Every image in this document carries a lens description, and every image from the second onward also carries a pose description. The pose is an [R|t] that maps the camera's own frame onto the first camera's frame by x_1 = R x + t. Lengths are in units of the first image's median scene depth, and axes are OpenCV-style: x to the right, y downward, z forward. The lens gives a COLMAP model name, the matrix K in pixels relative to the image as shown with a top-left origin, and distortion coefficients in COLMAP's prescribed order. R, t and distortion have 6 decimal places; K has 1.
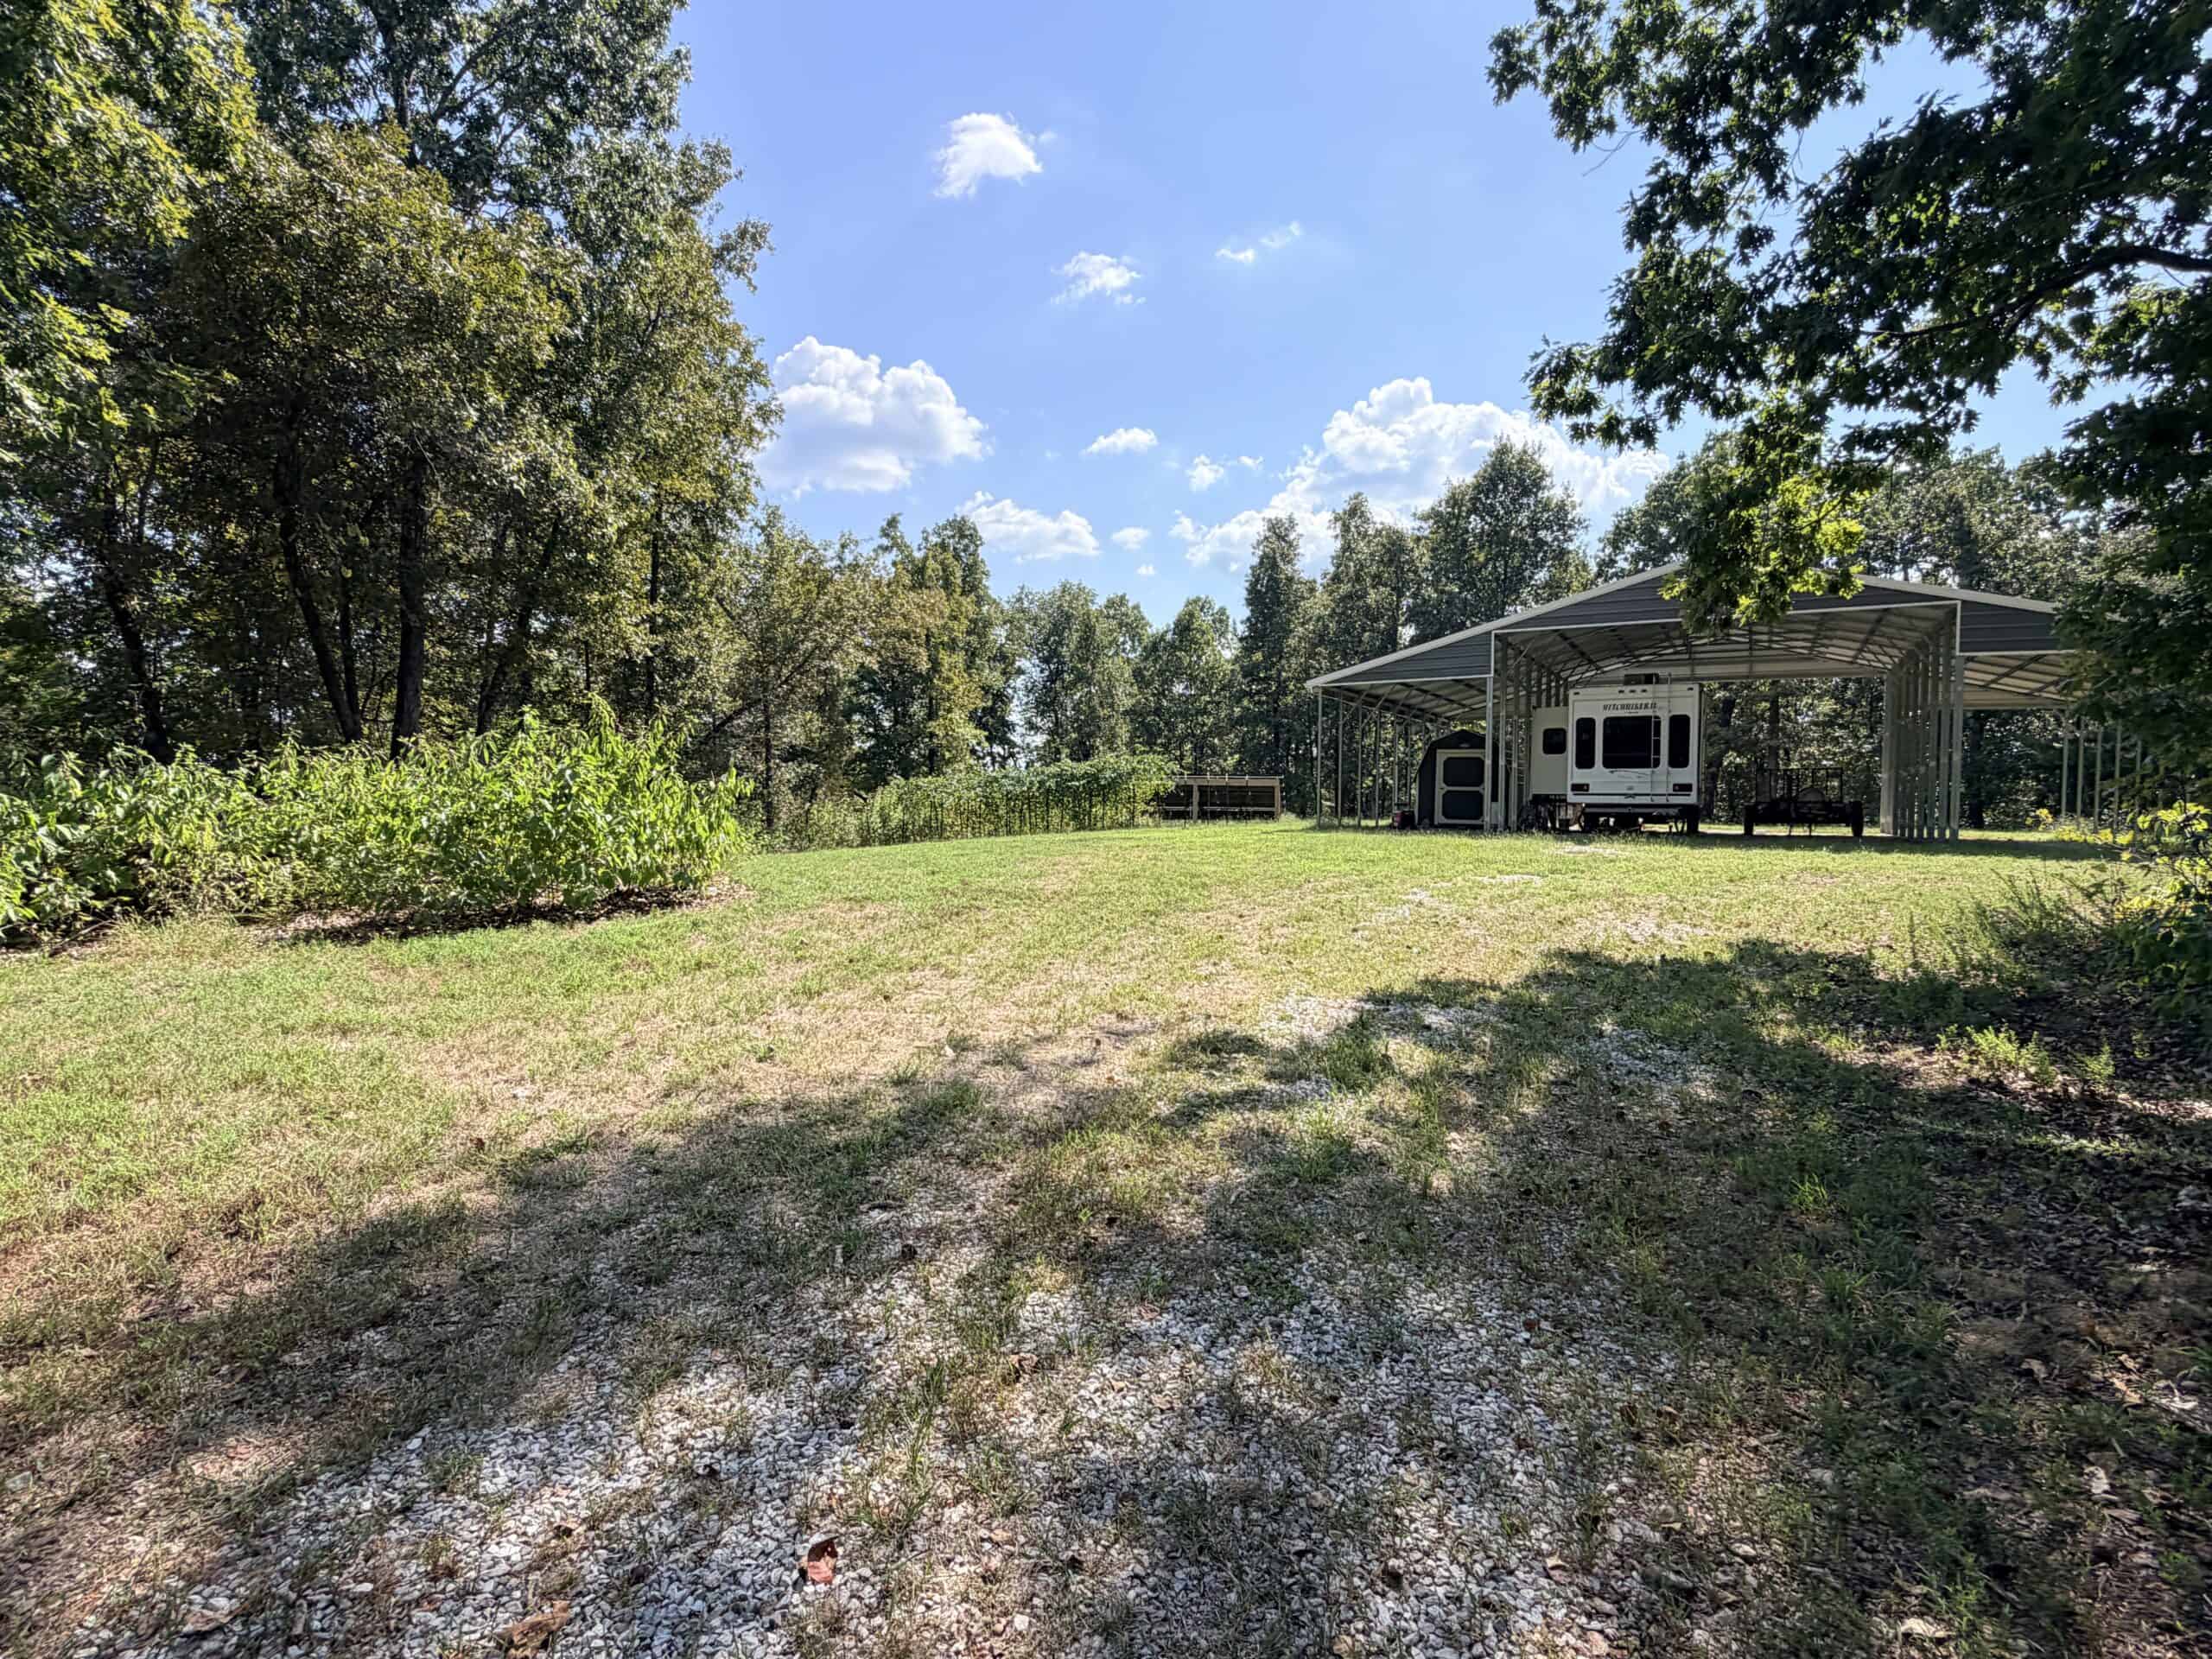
lens RADIAL K [[1113.3, 0, 1100.5], [0, 1113.3, 839.4], [0, 0, 1]] dist [-0.002919, -0.001521]
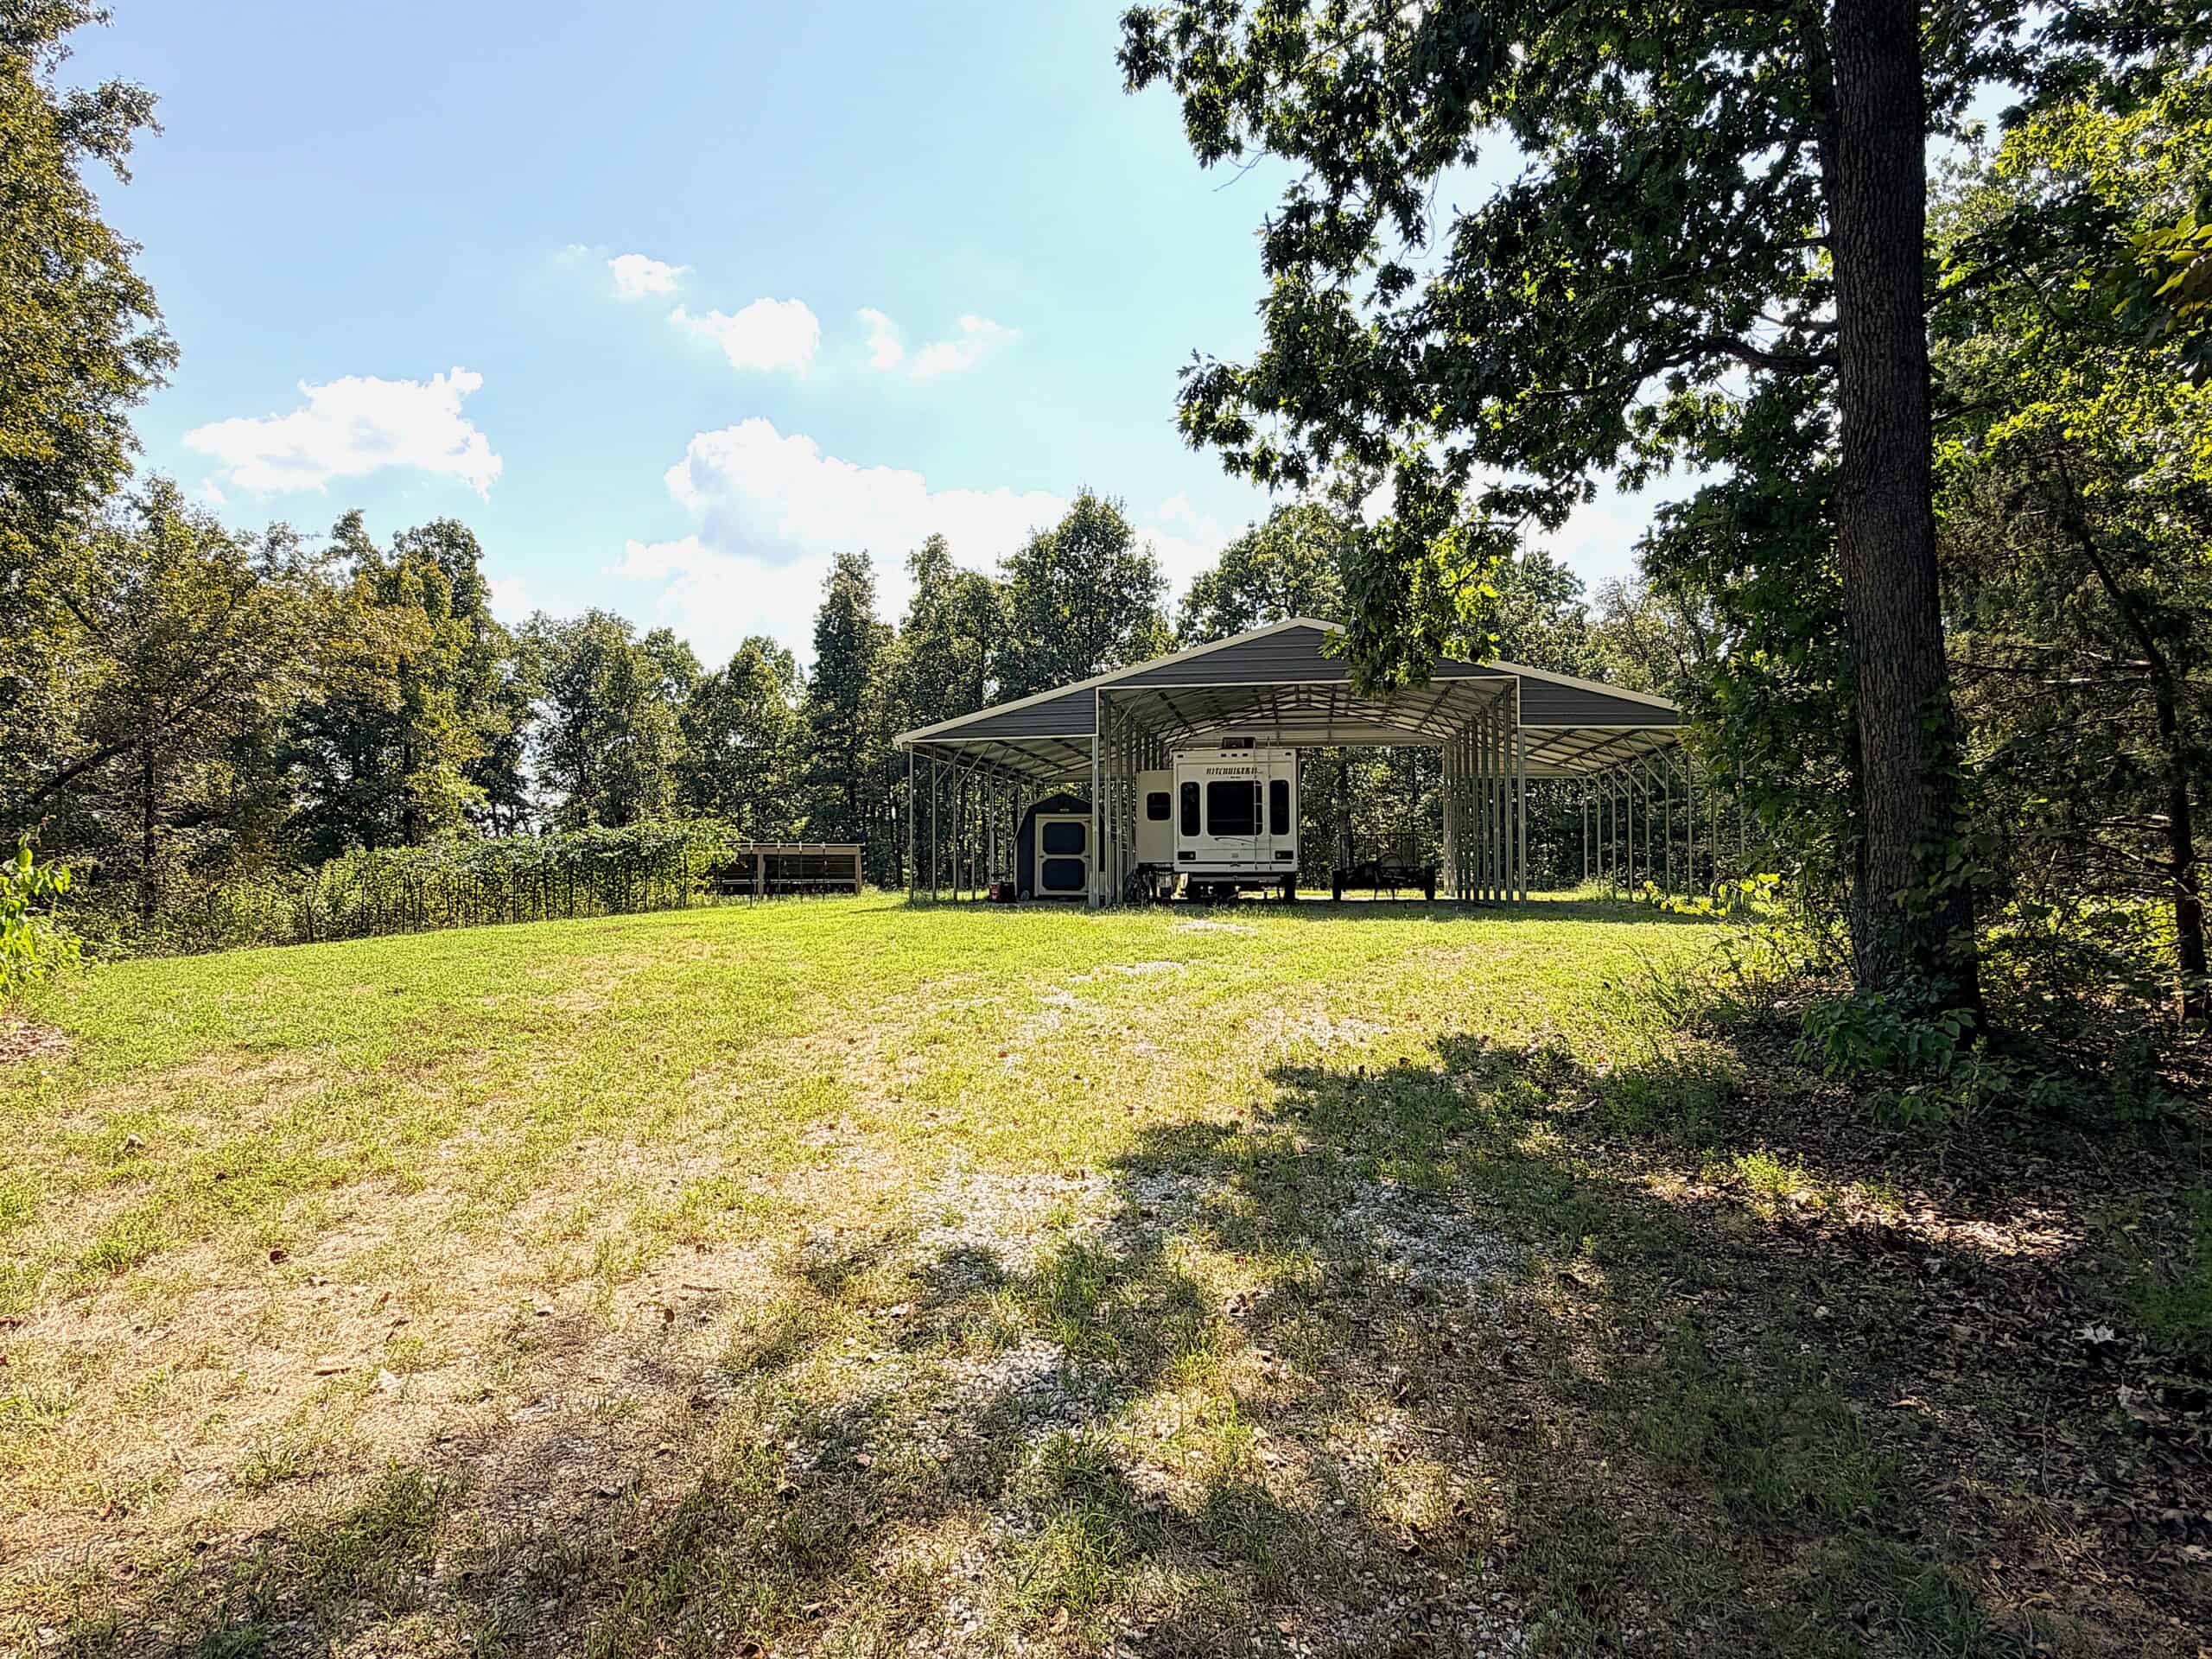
lens RADIAL K [[1223.1, 0, 1107.7], [0, 1223.1, 836.0], [0, 0, 1]] dist [0.003610, -0.001384]
pose [[0.933433, -0.003353, 0.358735, -0.003328], [0.024791, 0.998169, -0.055177, -0.006939], [-0.357893, 0.060397, 0.931807, 0.050943]]
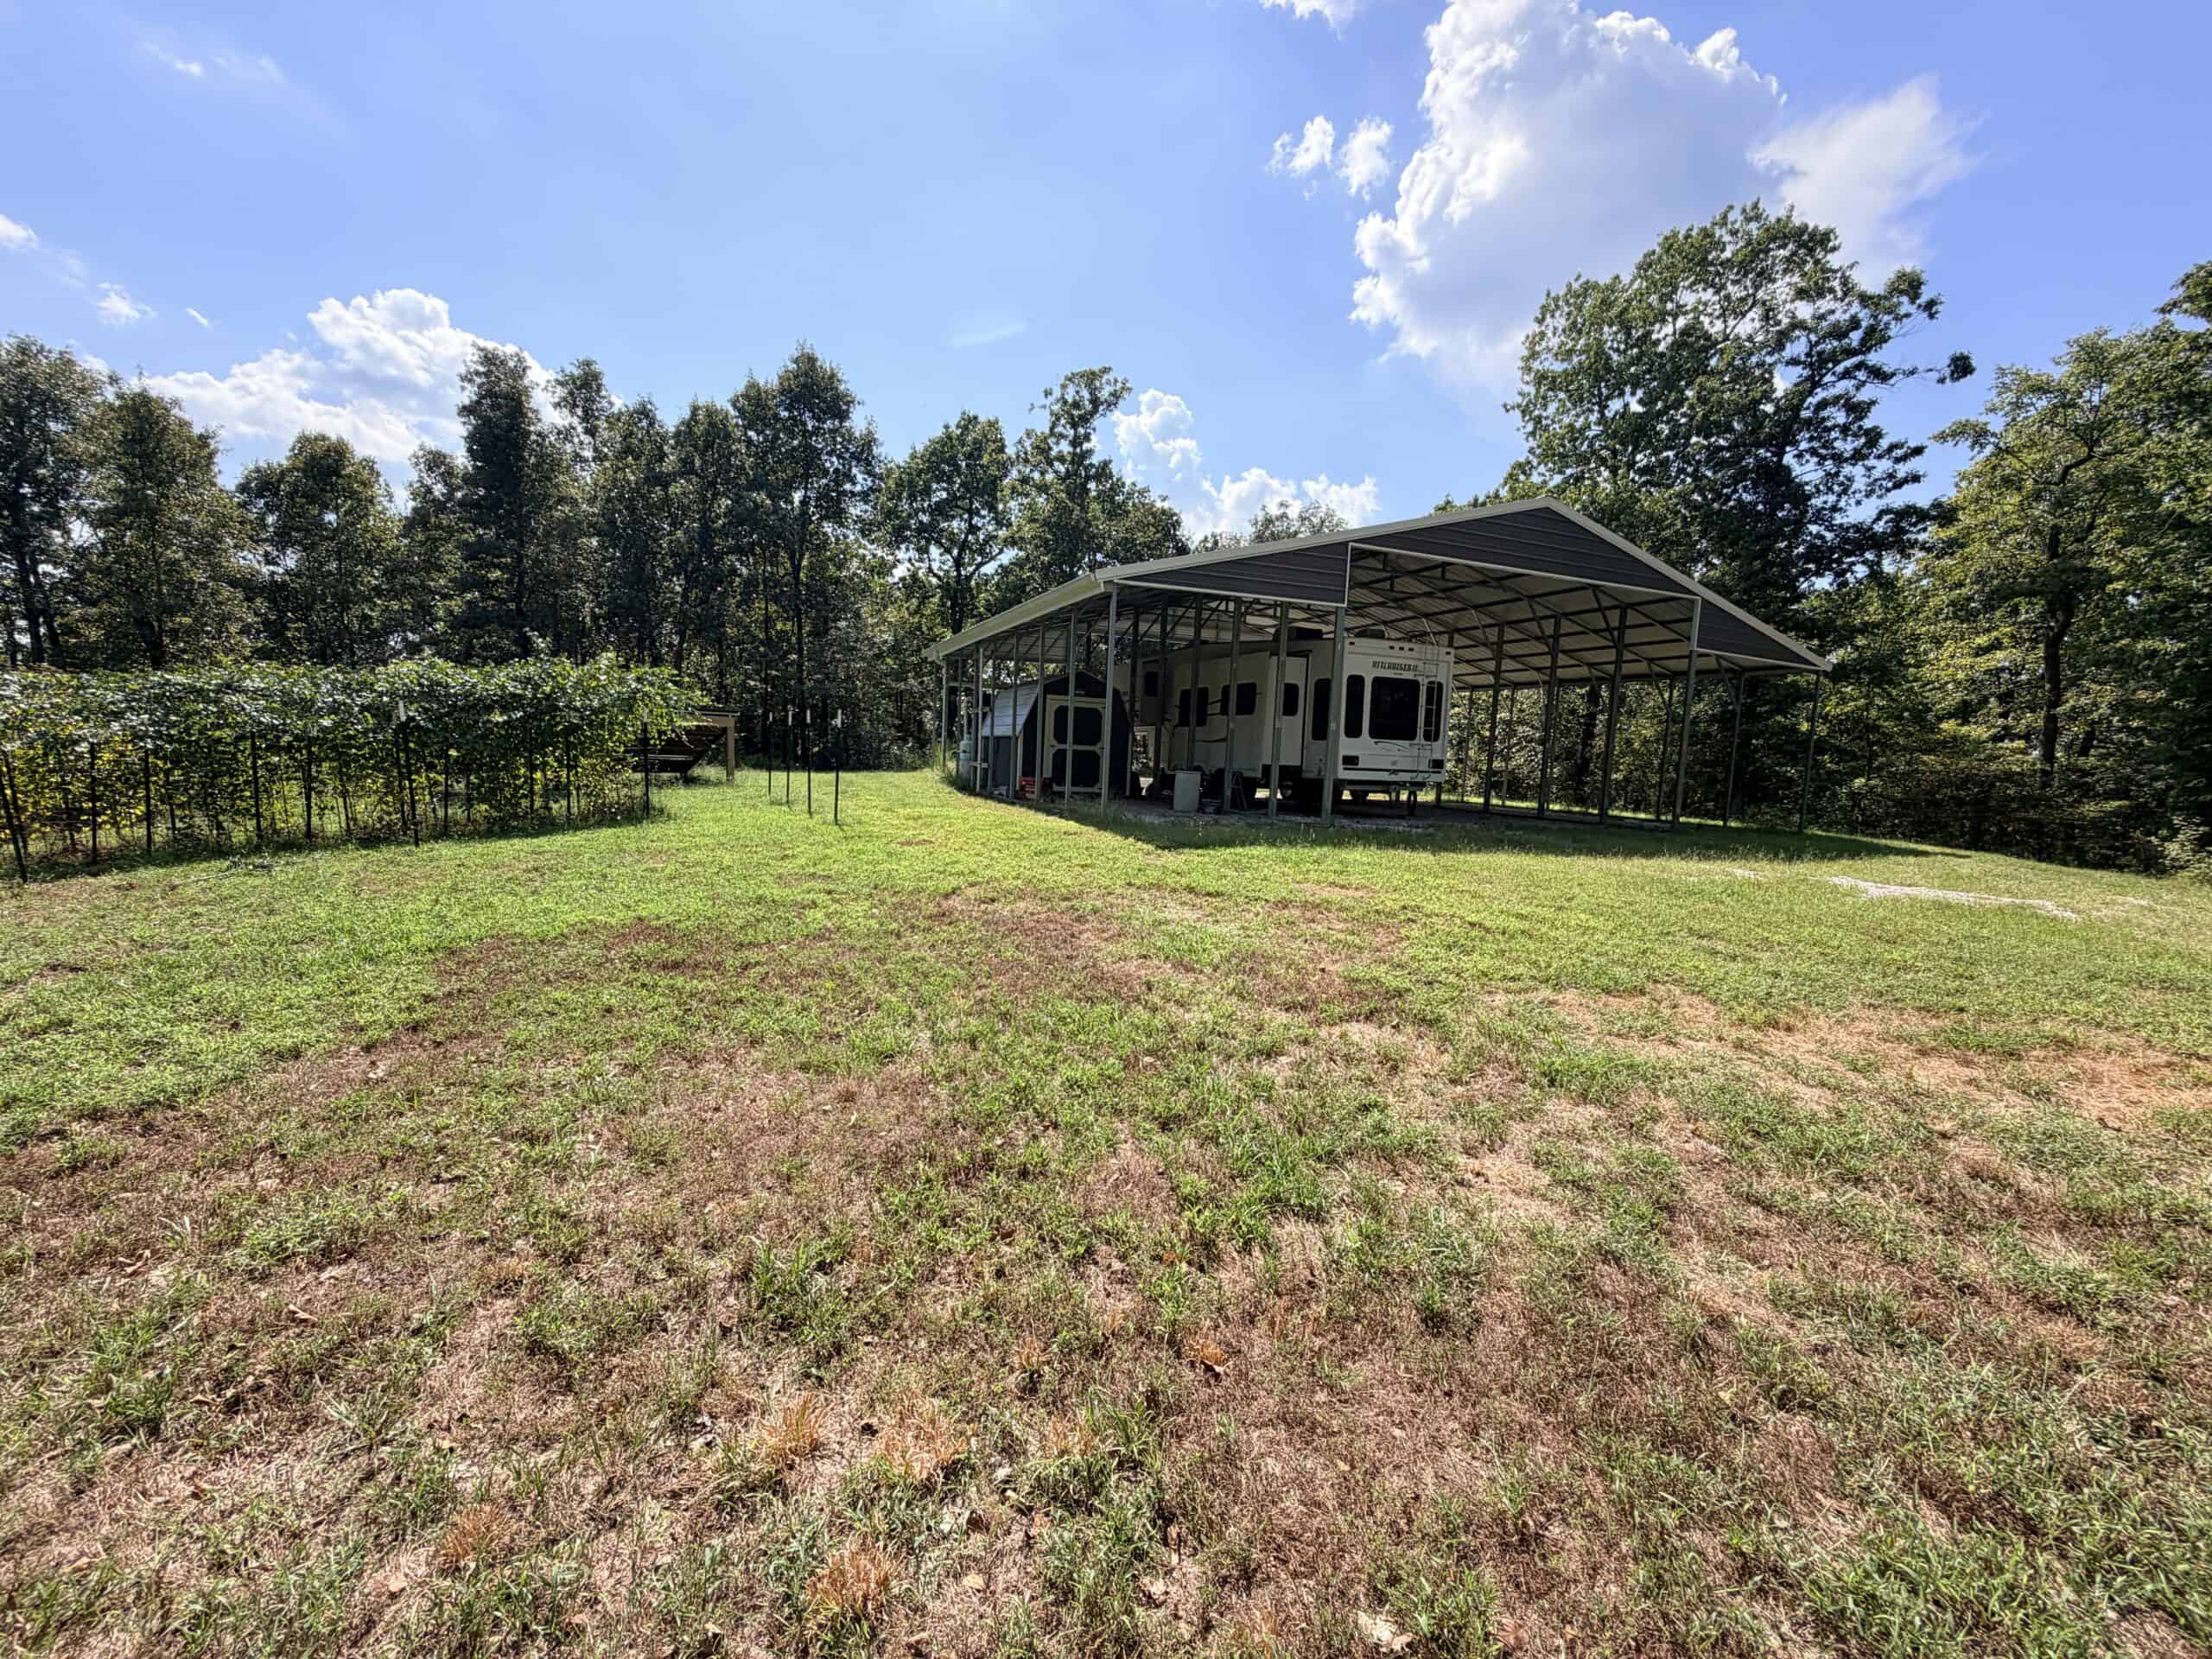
lens RADIAL K [[910.7, 0, 1119.9], [0, 910.7, 828.4], [0, 0, 1]] dist [0.000829, -0.001554]
pose [[0.616139, -0.048686, 0.786131, -0.180136], [-0.008127, 0.997642, 0.068155, -0.037502], [-0.787596, -0.048382, 0.614290, 0.655123]]
